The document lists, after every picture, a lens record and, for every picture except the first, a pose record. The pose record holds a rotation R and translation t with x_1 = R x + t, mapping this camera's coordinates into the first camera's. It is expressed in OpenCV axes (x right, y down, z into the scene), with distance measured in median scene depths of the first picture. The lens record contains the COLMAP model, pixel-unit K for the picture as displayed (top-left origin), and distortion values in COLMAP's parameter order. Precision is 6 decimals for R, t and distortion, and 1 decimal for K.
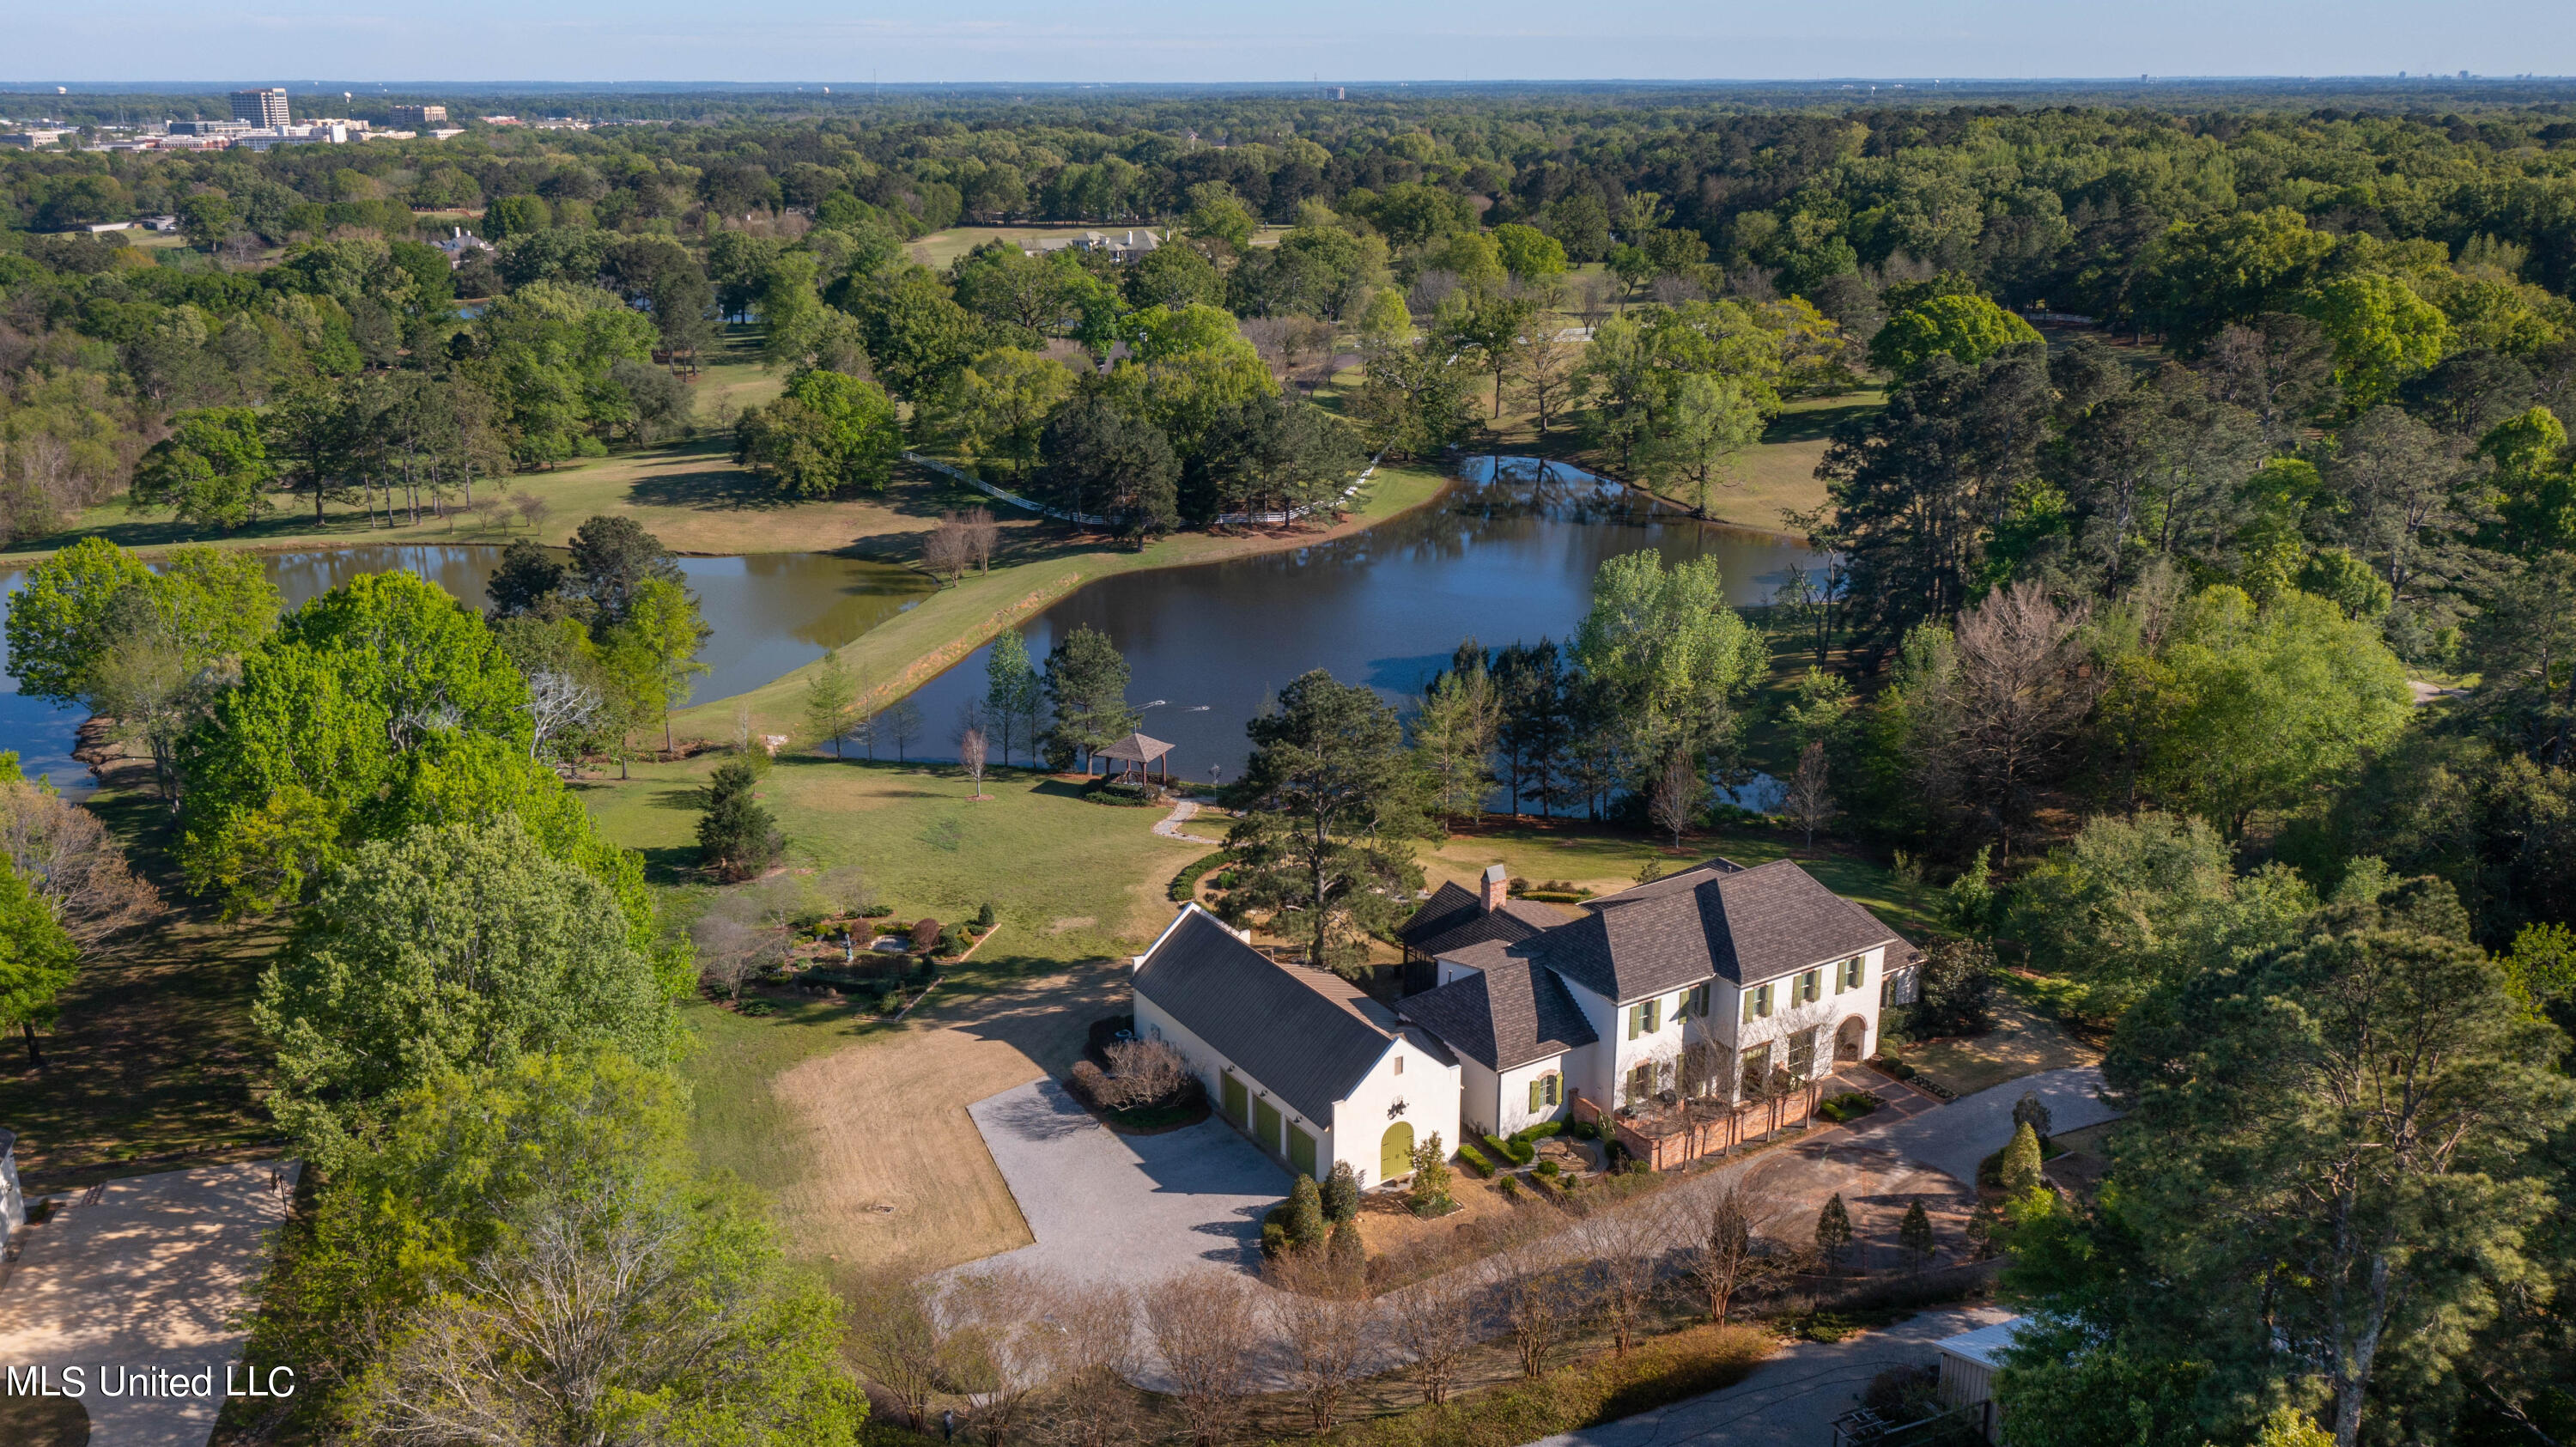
lens RADIAL K [[2023.1, 0, 1293.7], [0, 2023.1, 721.3], [0, 0, 1]] dist [0.000306, 0.013146]
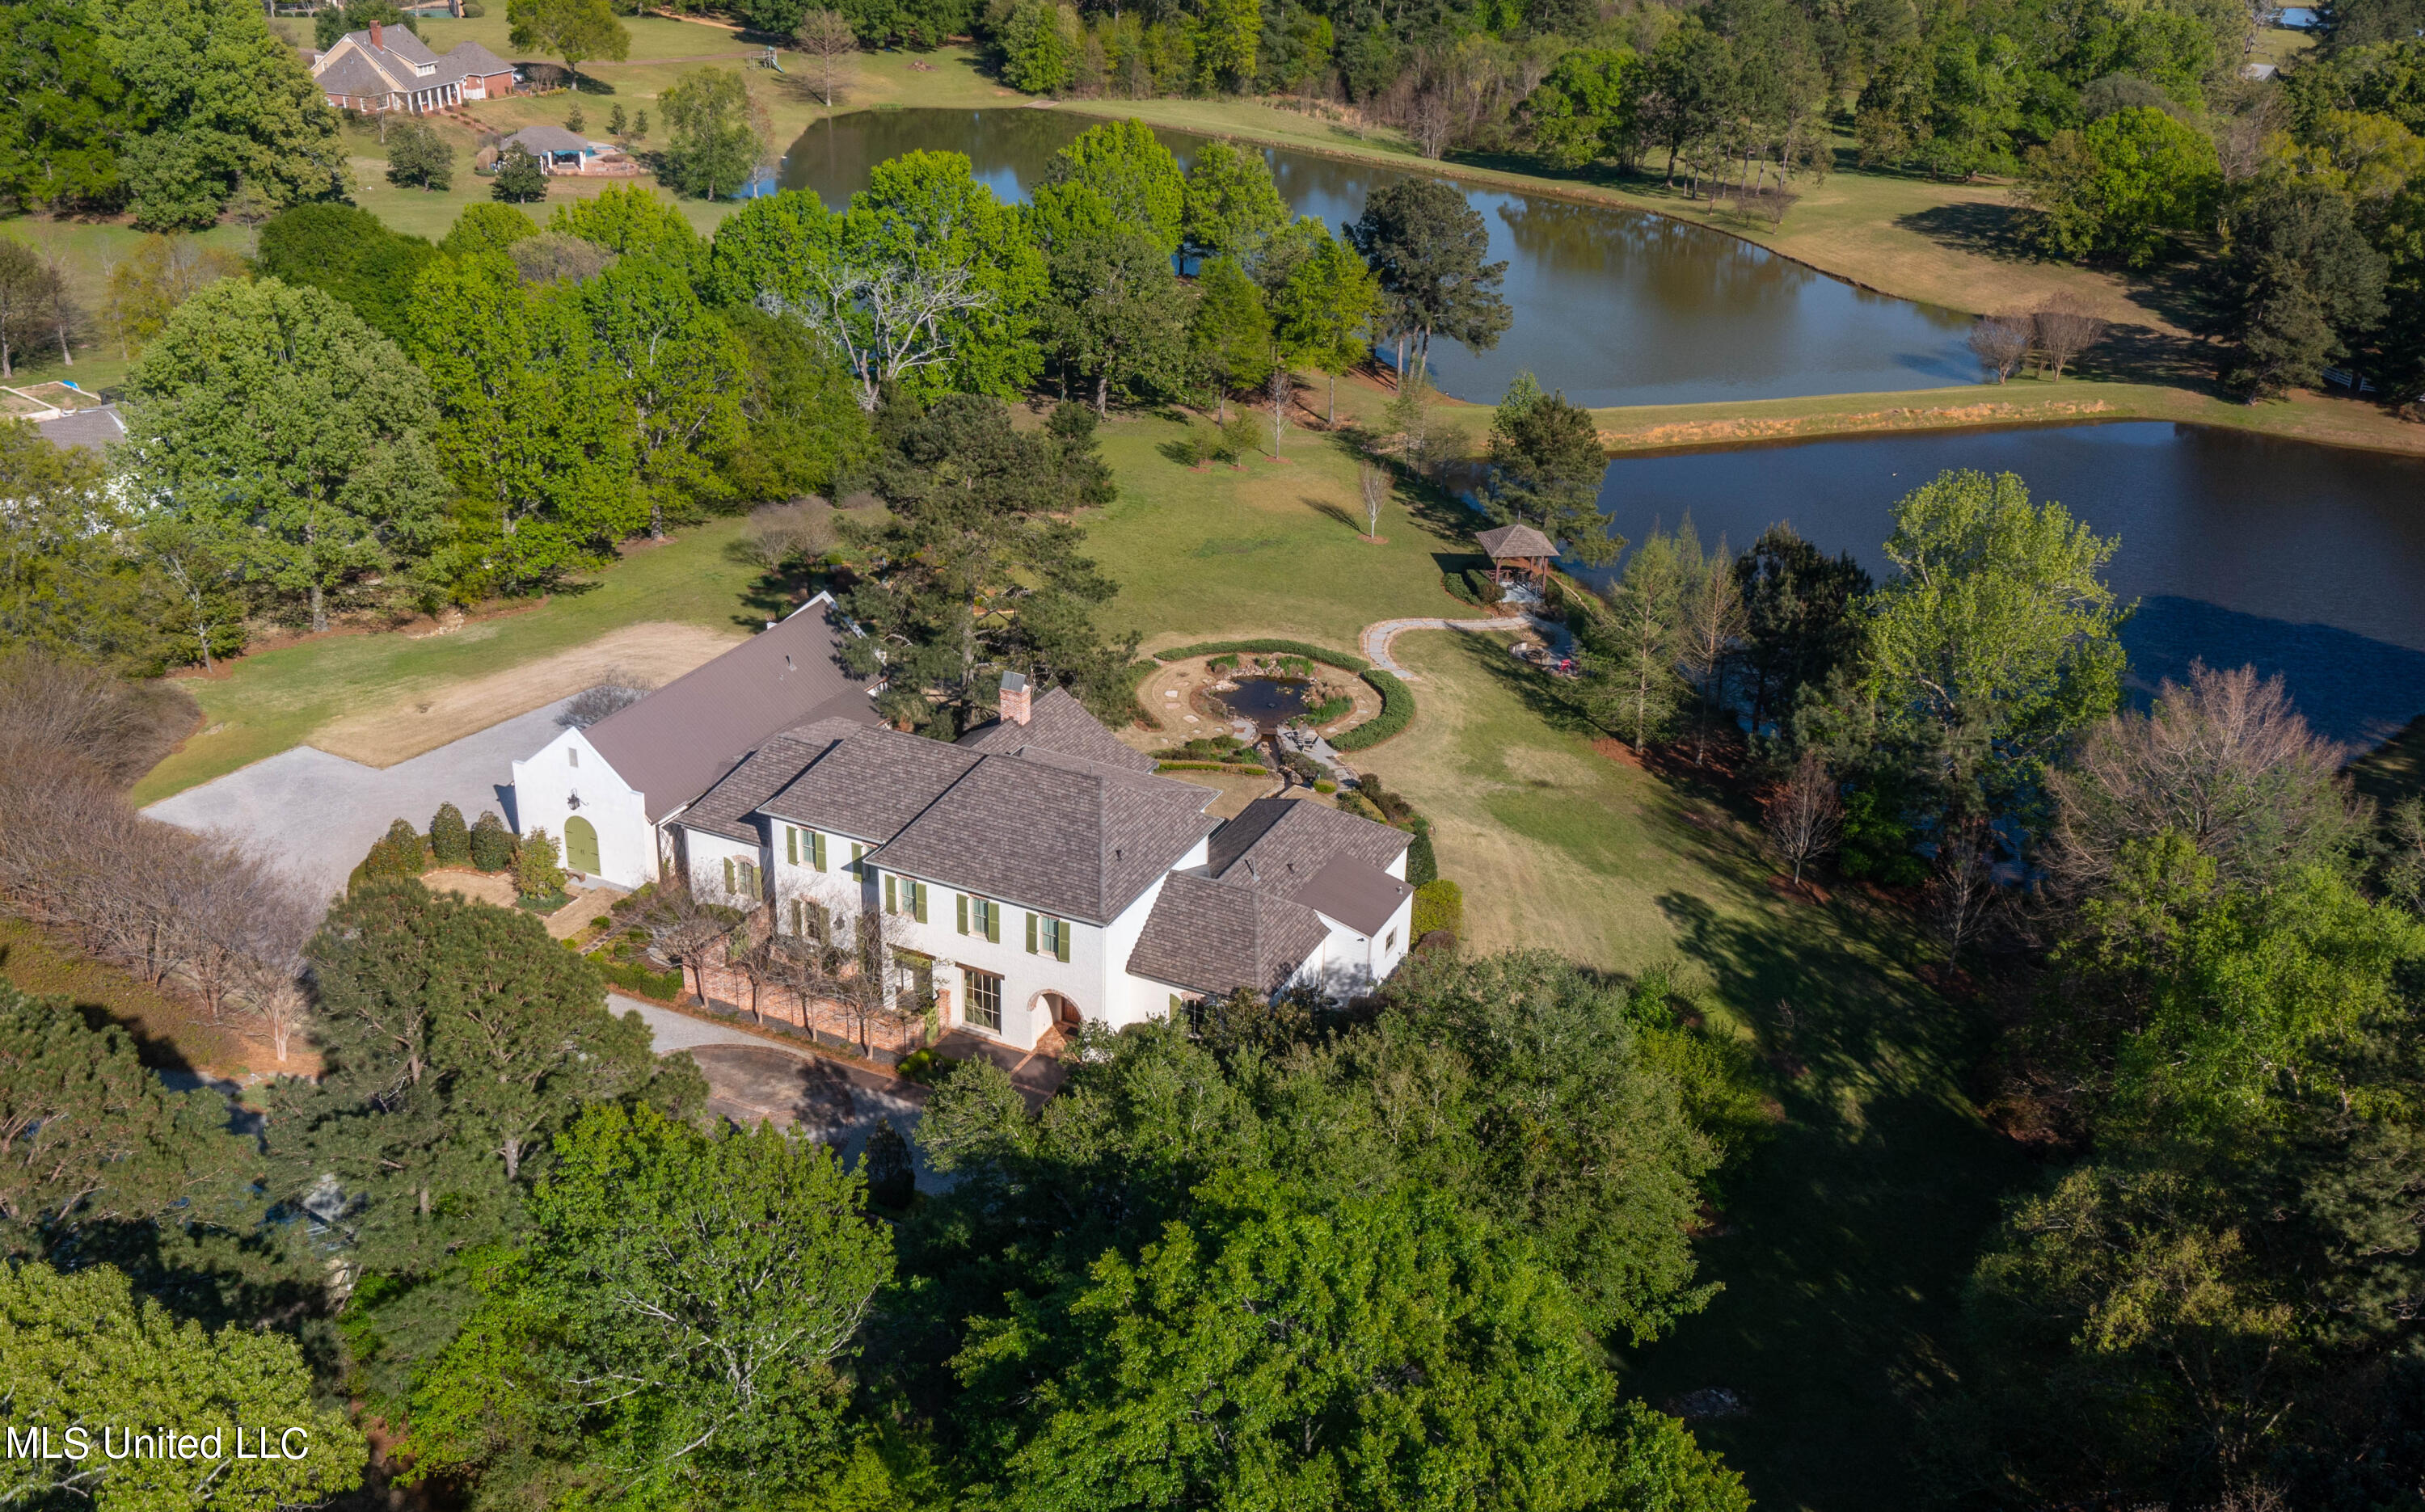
lens RADIAL K [[2208.4, 0, 1226.6], [0, 2208.4, 758.5], [0, 0, 1]] dist [0.010049, 0.000000]
pose [[0.543996, 0.376114, -0.750071, 0.922557], [-0.280232, 0.924023, 0.260100, -0.172597], [0.790910, 0.068700, 0.608064, 0.559206]]
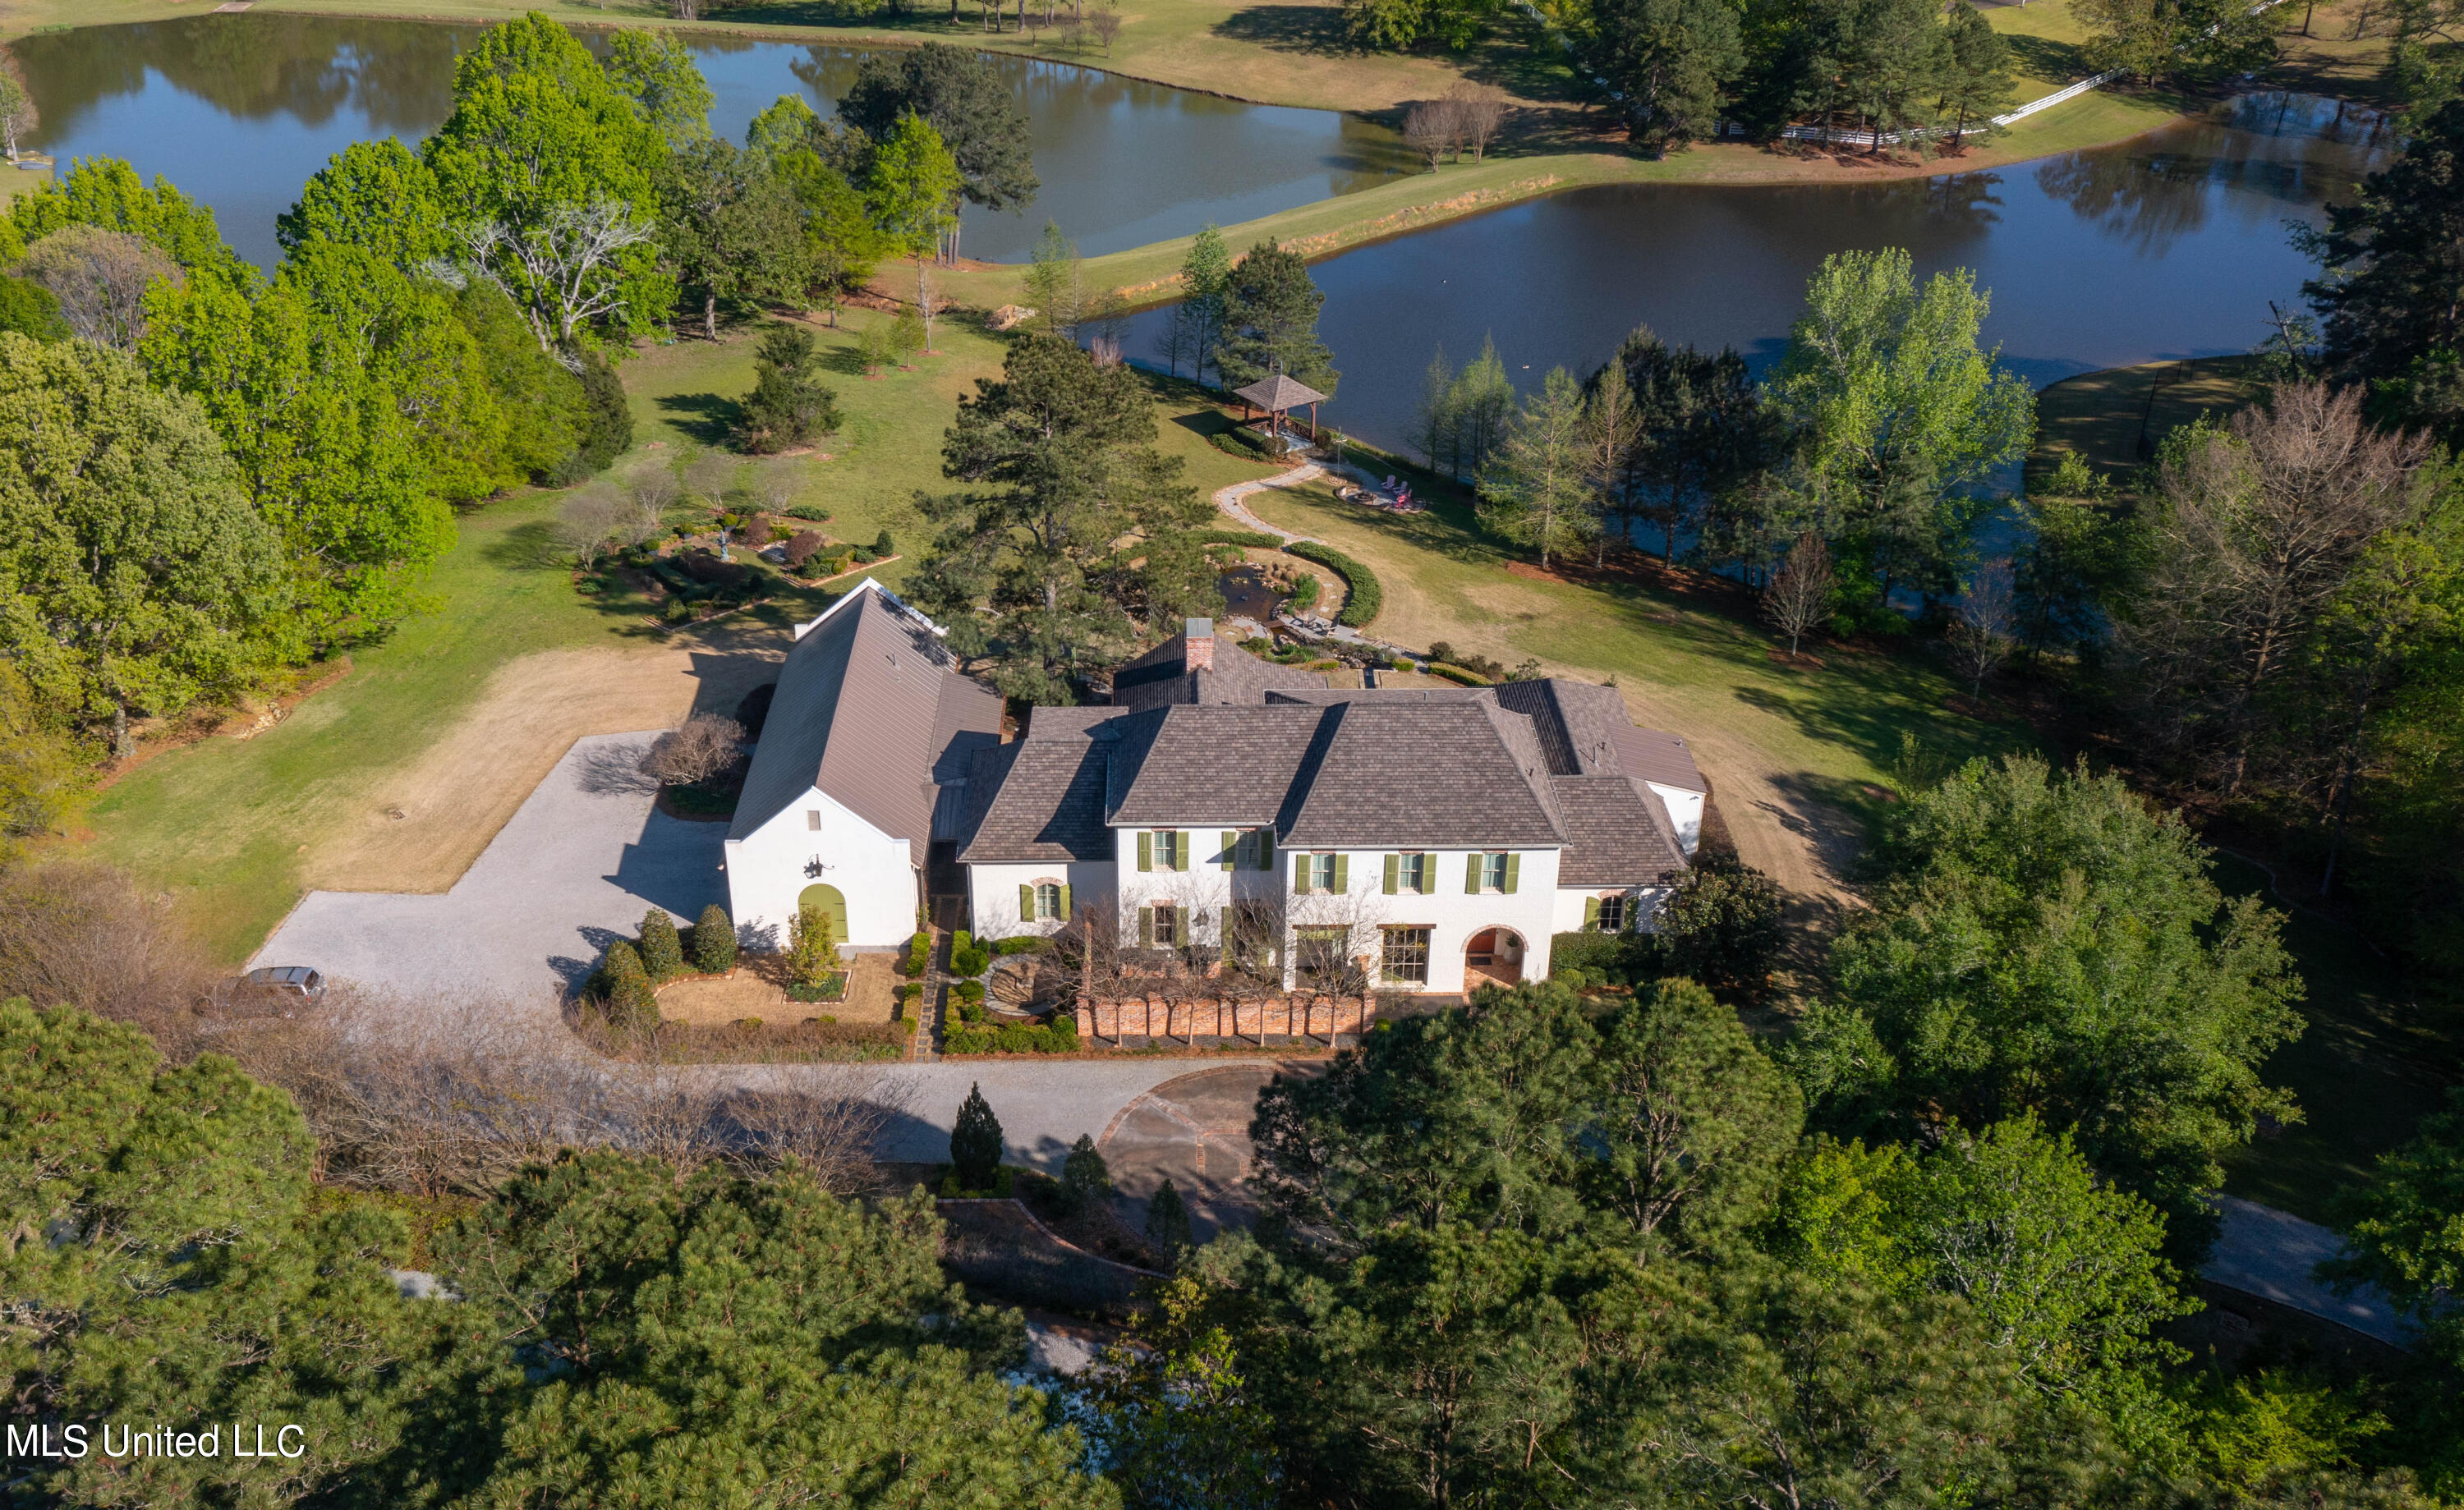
lens RADIAL K [[2126.2, 0, 1208.6], [0, 2126.2, 754.5], [0, 0, 1]] dist [0.001156, 0.002341]
pose [[0.856895, 0.259965, -0.445140, 0.529535], [-0.160404, 0.955122, 0.249022, -0.092935], [0.489900, -0.141984, 0.860139, 0.300373]]
